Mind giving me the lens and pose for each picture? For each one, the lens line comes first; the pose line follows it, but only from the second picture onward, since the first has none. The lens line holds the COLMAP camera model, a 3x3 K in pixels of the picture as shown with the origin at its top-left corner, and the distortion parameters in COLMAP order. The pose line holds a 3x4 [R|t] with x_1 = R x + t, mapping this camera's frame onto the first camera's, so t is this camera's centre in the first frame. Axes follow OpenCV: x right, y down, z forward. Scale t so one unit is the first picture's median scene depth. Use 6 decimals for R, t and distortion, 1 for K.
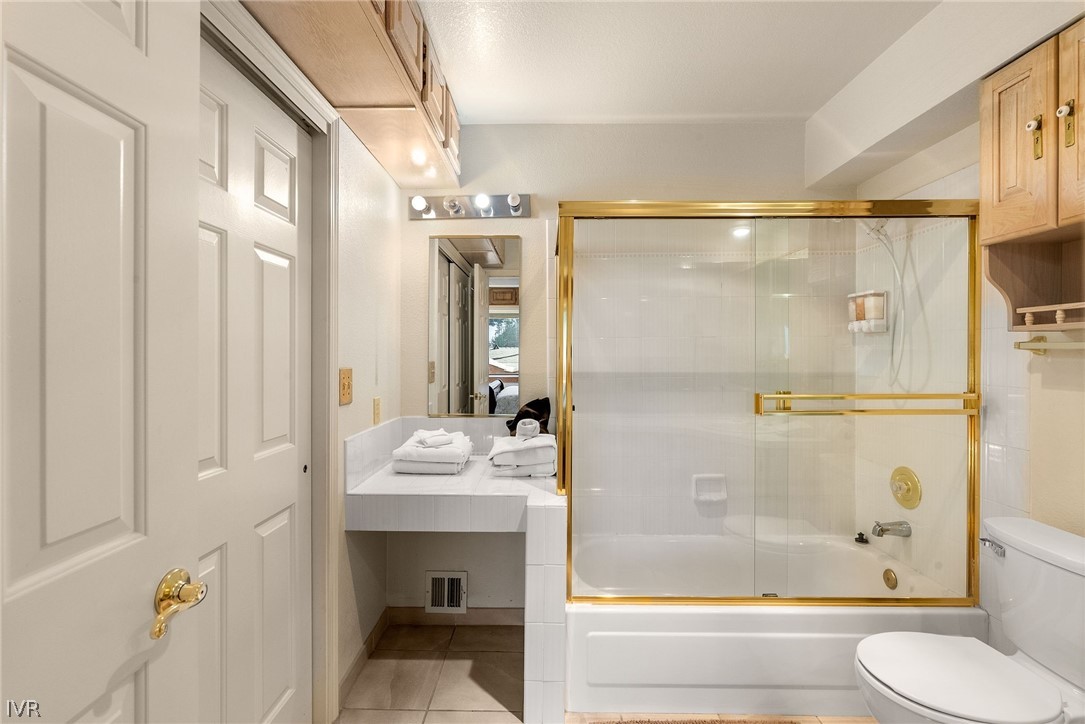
lens RADIAL K [[501.3, 0, 543.7], [0, 501.3, 362.5], [0, 0, 1]] dist [-0.003125, 0.002336]
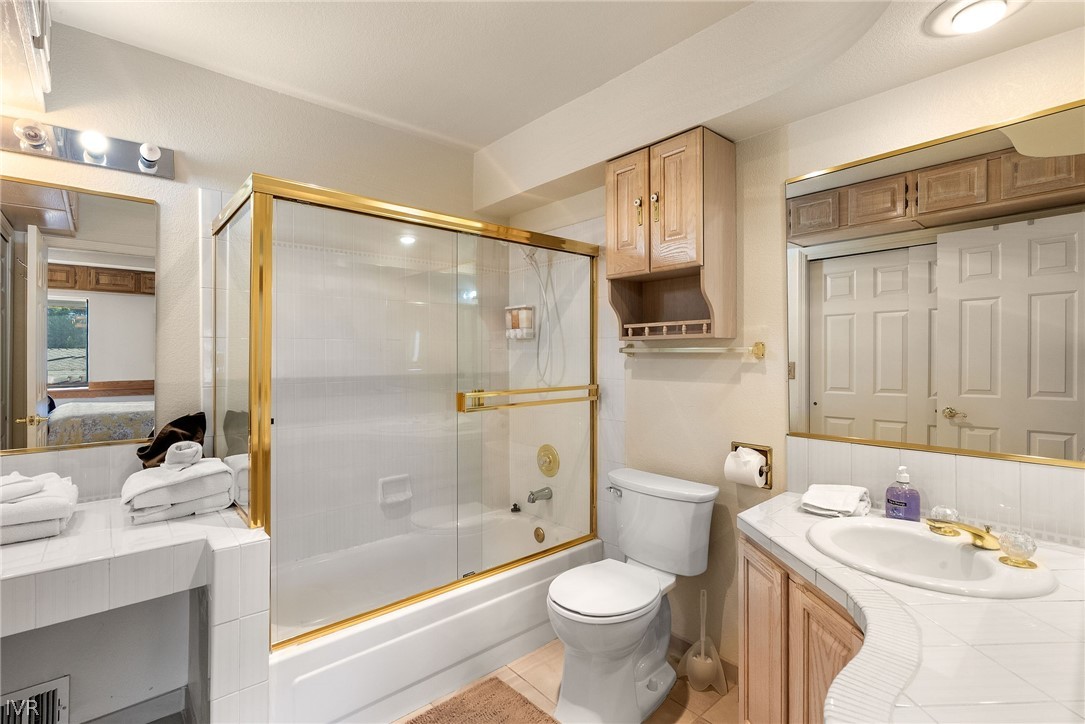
lens RADIAL K [[501.3, 0, 553.5], [0, 501.3, 363.2], [0, 0, 1]] dist [-0.003125, 0.002336]
pose [[0.735611, -0.012258, 0.677293, -0.133816], [0.014862, 0.999888, 0.001955, -0.001142], [-0.677241, 0.008628, 0.735711, 0.046001]]
